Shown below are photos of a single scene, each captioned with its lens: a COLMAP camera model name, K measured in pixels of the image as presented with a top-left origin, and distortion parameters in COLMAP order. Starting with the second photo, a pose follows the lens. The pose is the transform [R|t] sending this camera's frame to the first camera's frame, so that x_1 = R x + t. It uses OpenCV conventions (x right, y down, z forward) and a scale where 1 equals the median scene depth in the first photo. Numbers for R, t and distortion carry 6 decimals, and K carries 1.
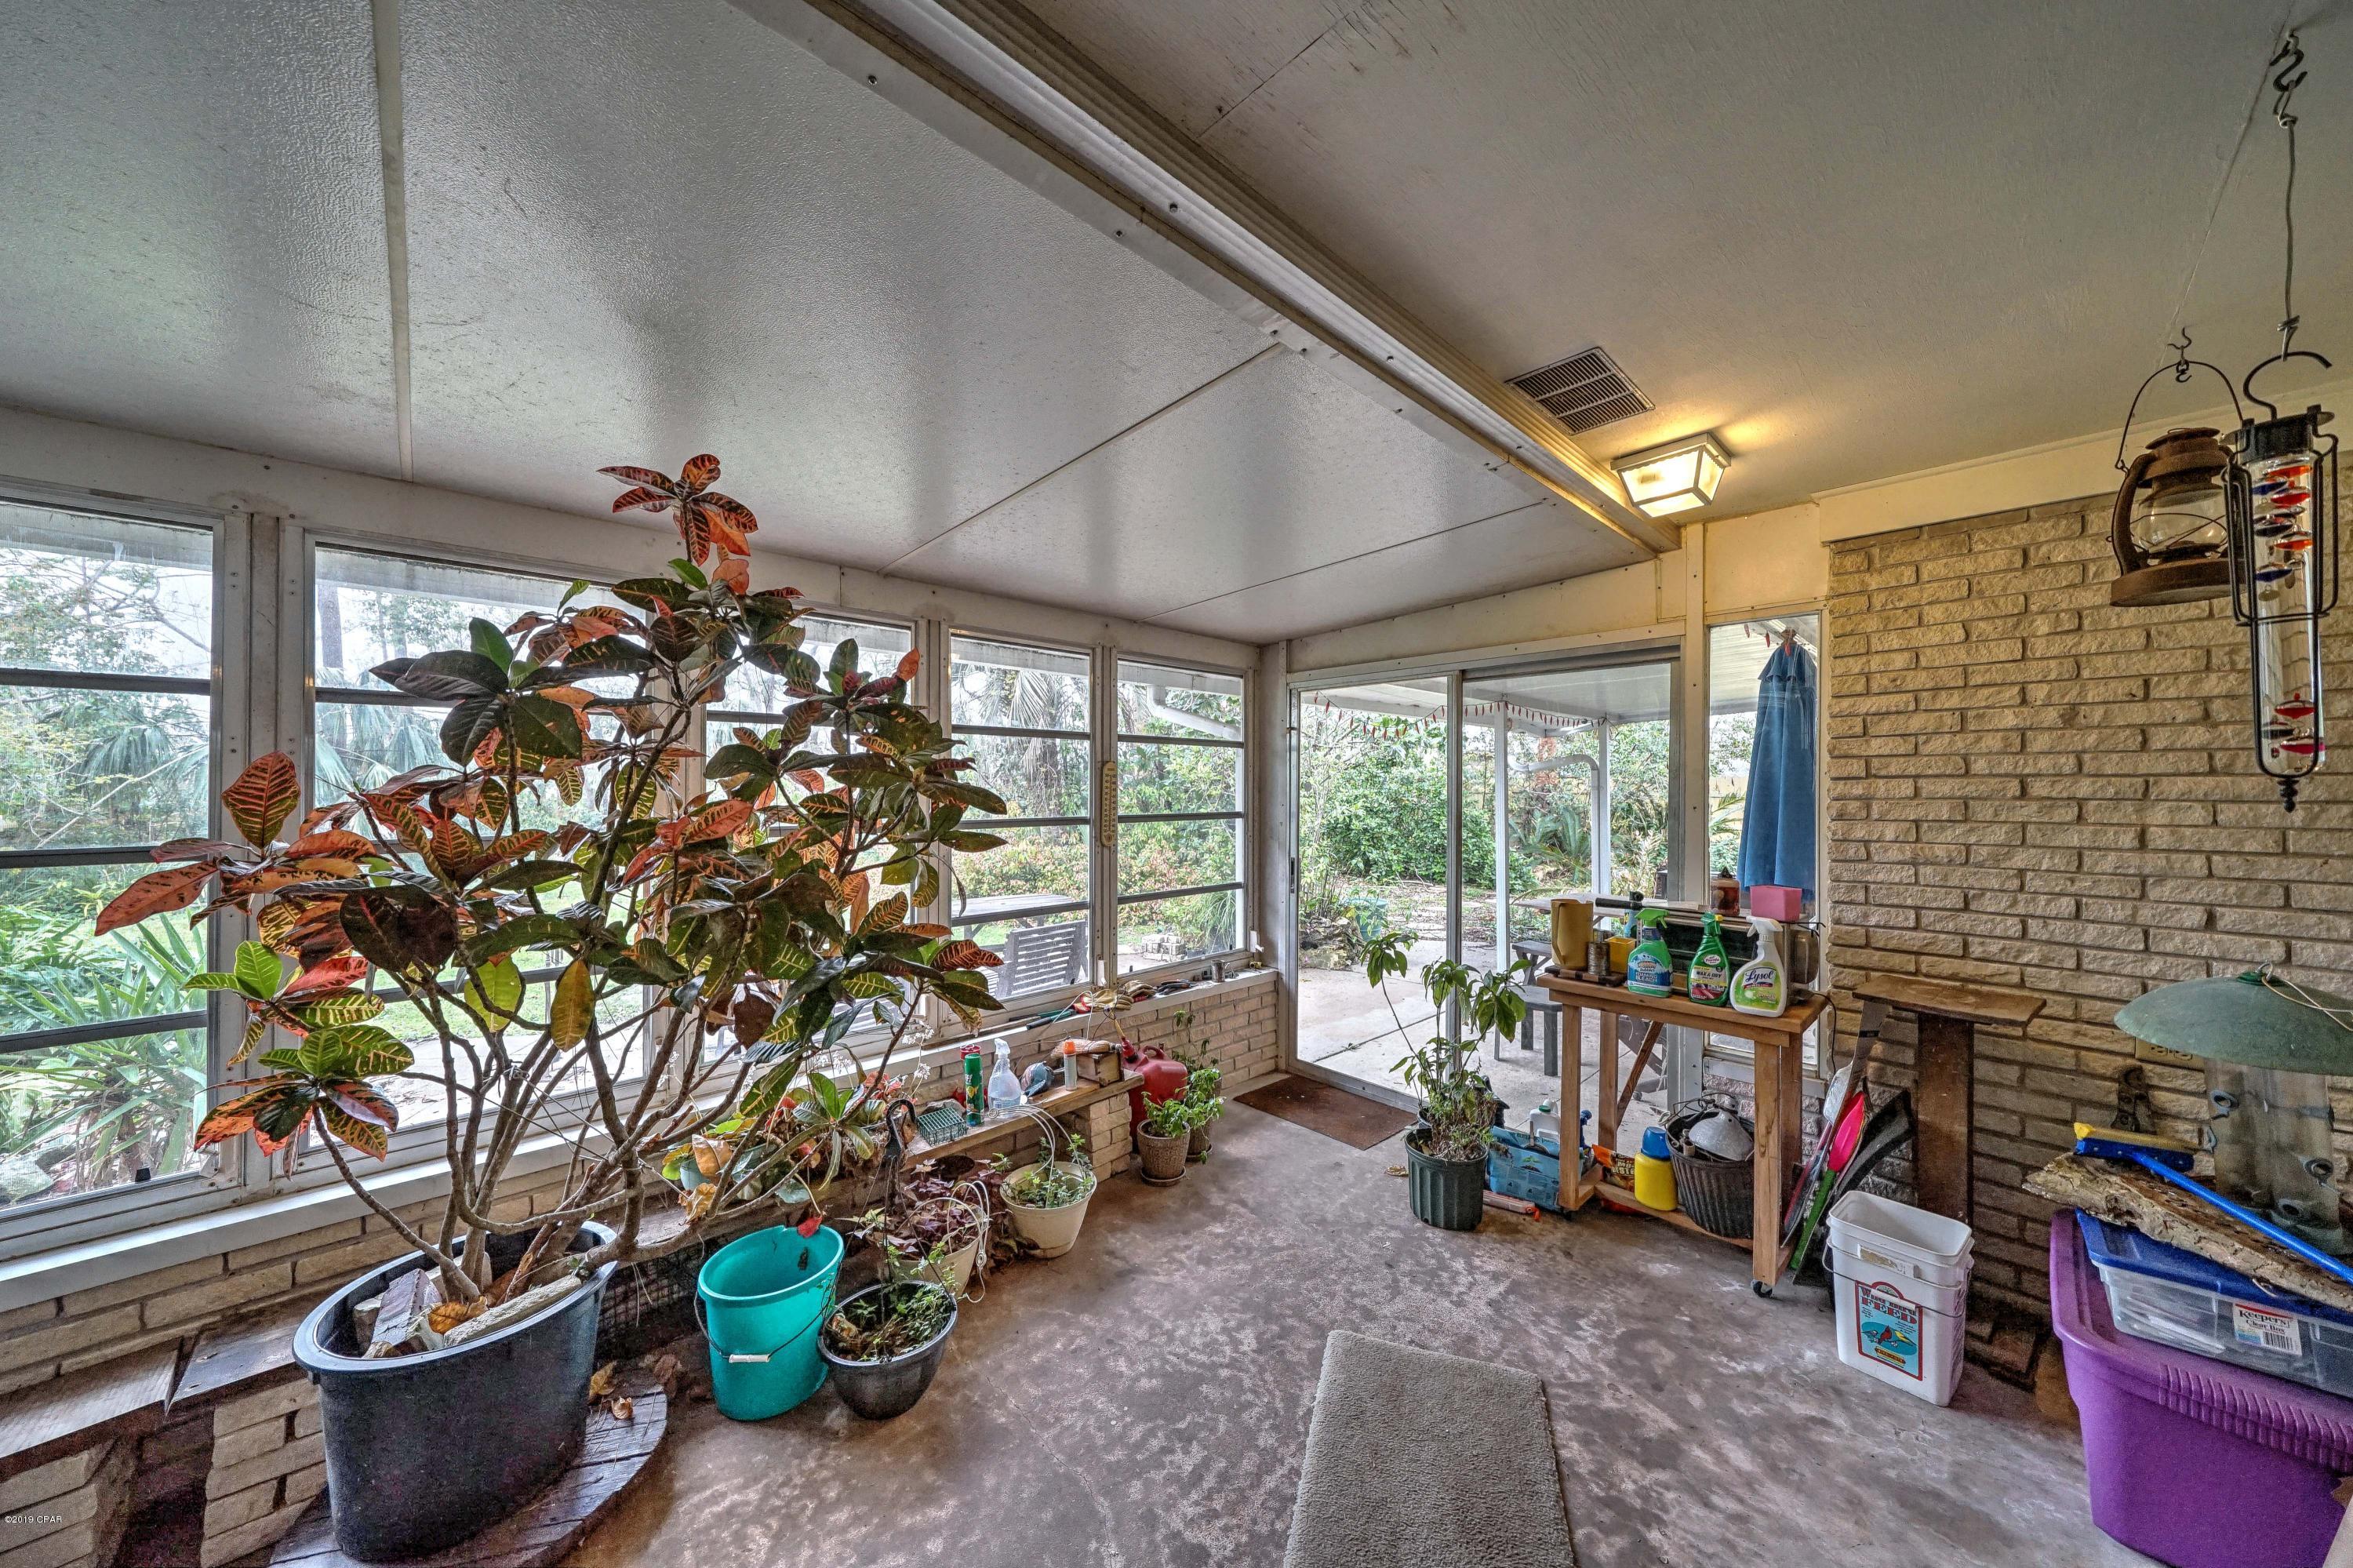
lens RADIAL K [[792.3, 0, 1165.8], [0, 792.3, 787.8], [0, 0, 1]] dist [0.000680, -0.000362]
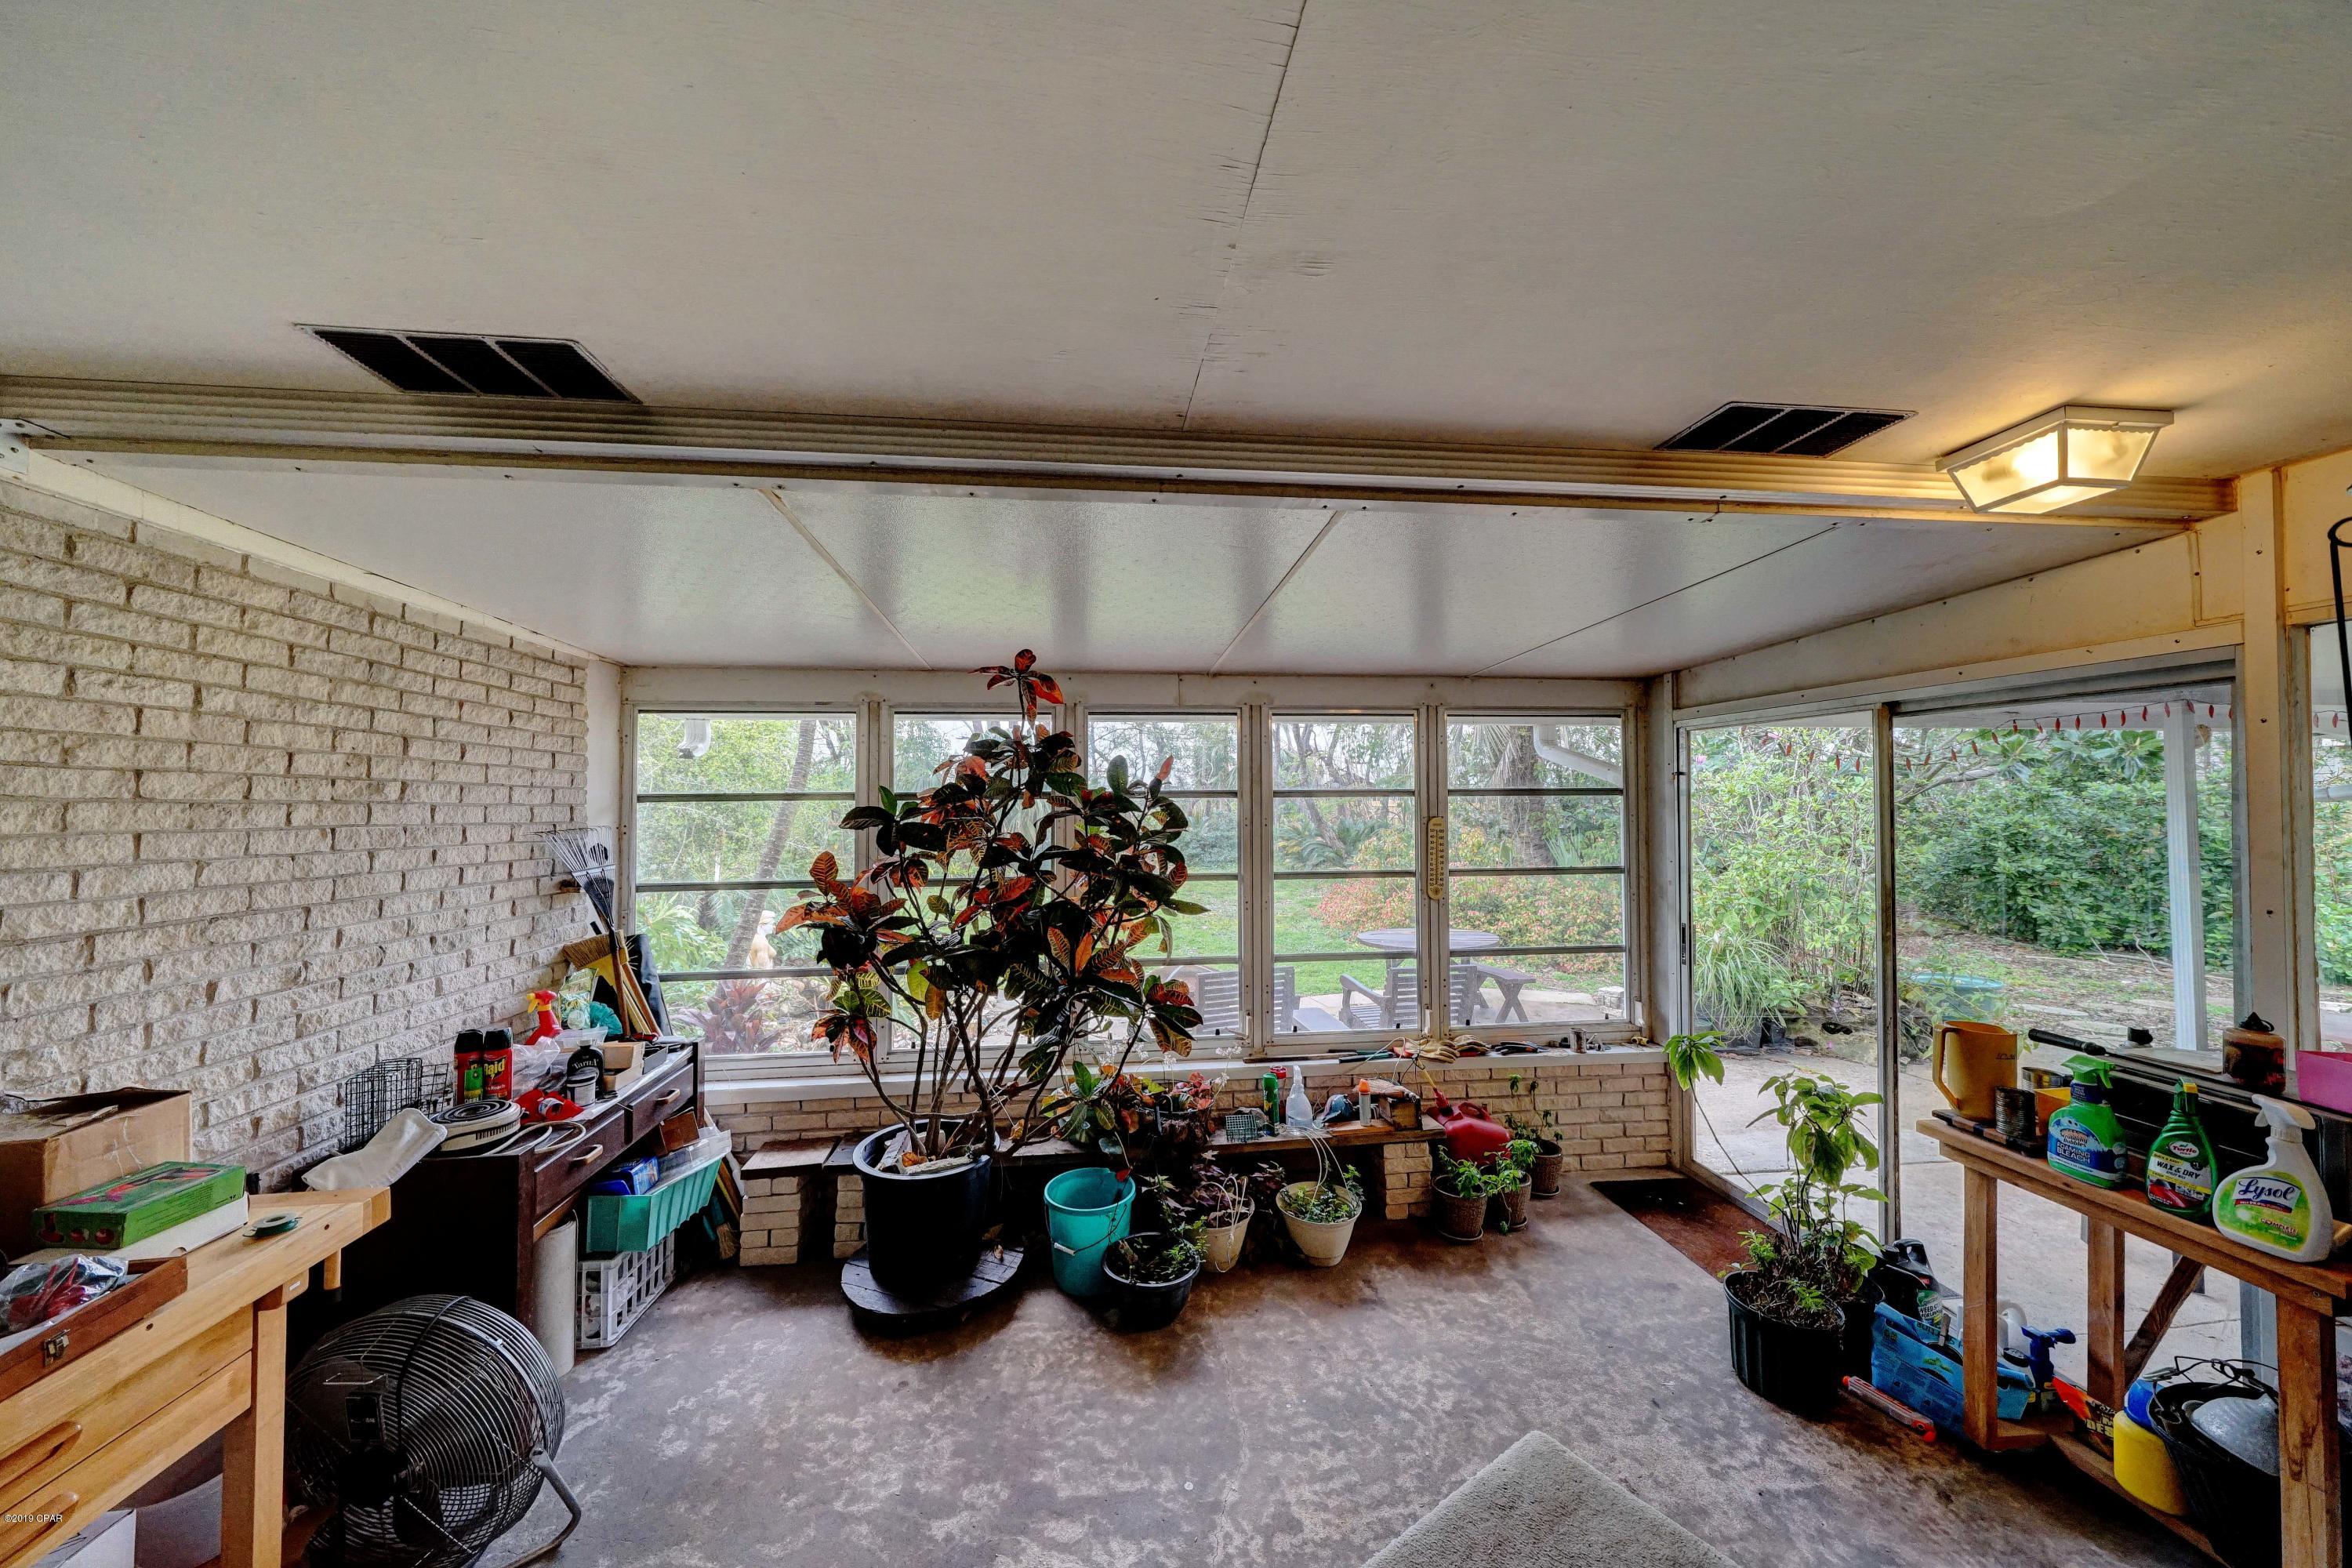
lens RADIAL K [[792.0, 0, 1165.3], [0, 792.0, 787.8], [0, 0, 1]] dist [0.000680, -0.000362]
pose [[0.801473, -0.017164, -0.597785, 0.351878], [0.005932, 0.999767, -0.020752, -0.069930], [0.598002, 0.013086, 0.801388, -0.050981]]
